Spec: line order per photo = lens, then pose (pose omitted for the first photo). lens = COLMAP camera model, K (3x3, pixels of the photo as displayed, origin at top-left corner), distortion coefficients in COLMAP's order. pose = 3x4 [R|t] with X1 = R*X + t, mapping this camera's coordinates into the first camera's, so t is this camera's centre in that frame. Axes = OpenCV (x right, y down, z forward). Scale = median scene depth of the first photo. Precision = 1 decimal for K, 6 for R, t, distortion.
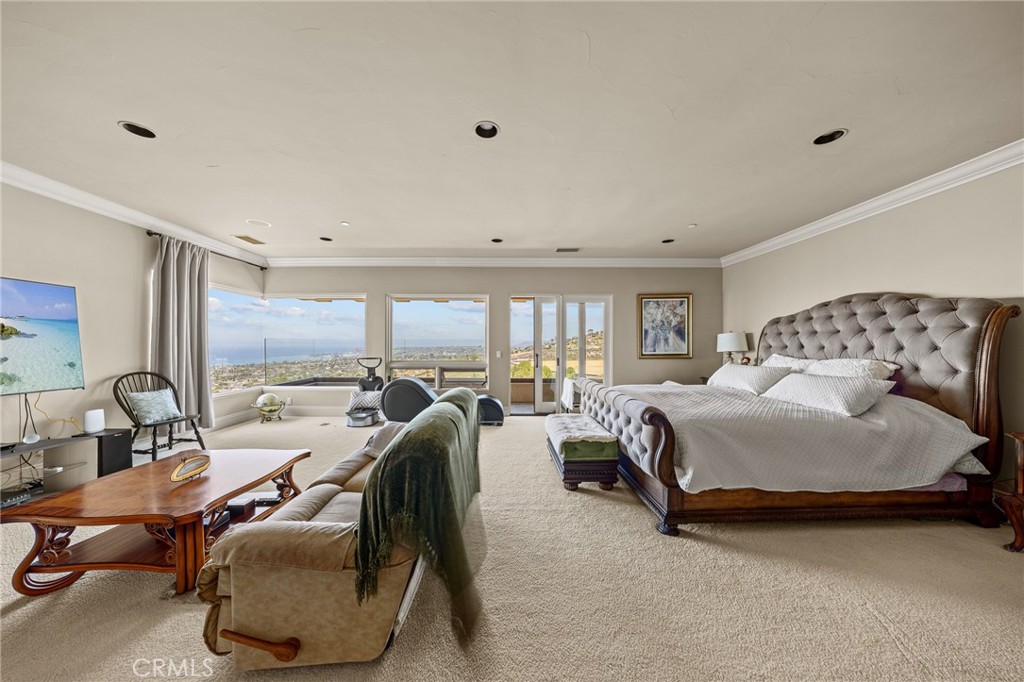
lens RADIAL K [[323.7, 0, 503.9], [0, 323.7, 346.1], [0, 0, 1]] dist [-0.005884, 0.000062]
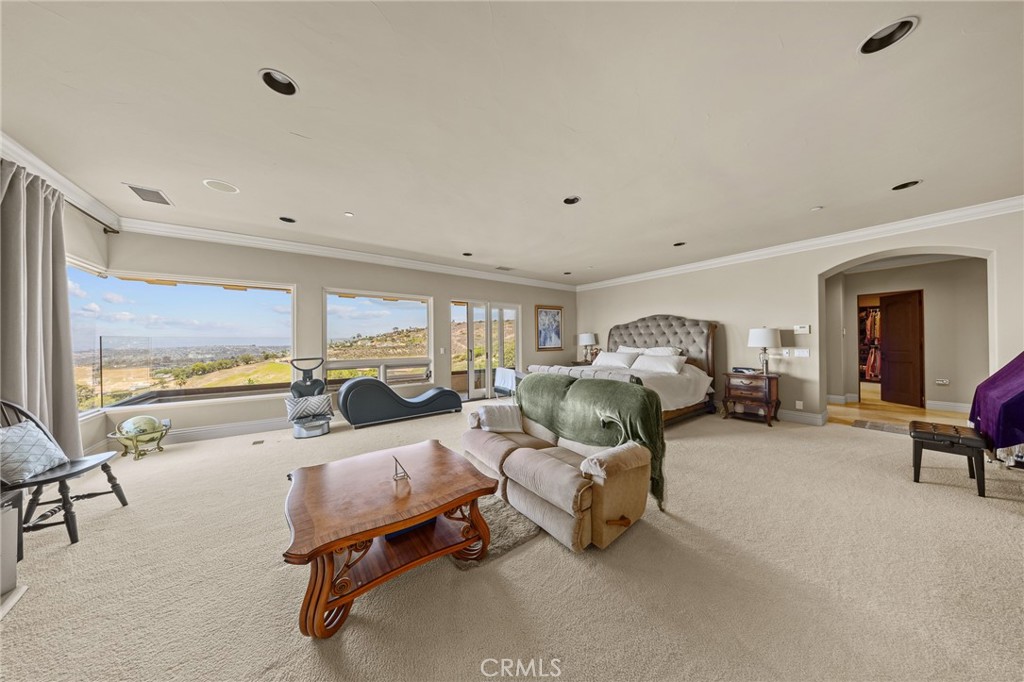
lens RADIAL K [[299.2, 0, 512.4], [0, 299.2, 339.2], [0, 0, 1]] dist [0.000355, -0.000008]
pose [[0.808550, -0.003420, 0.588417, -0.474602], [0.011390, 0.999887, -0.009839, -0.002060], [-0.588317, 0.014657, 0.808498, 0.013815]]
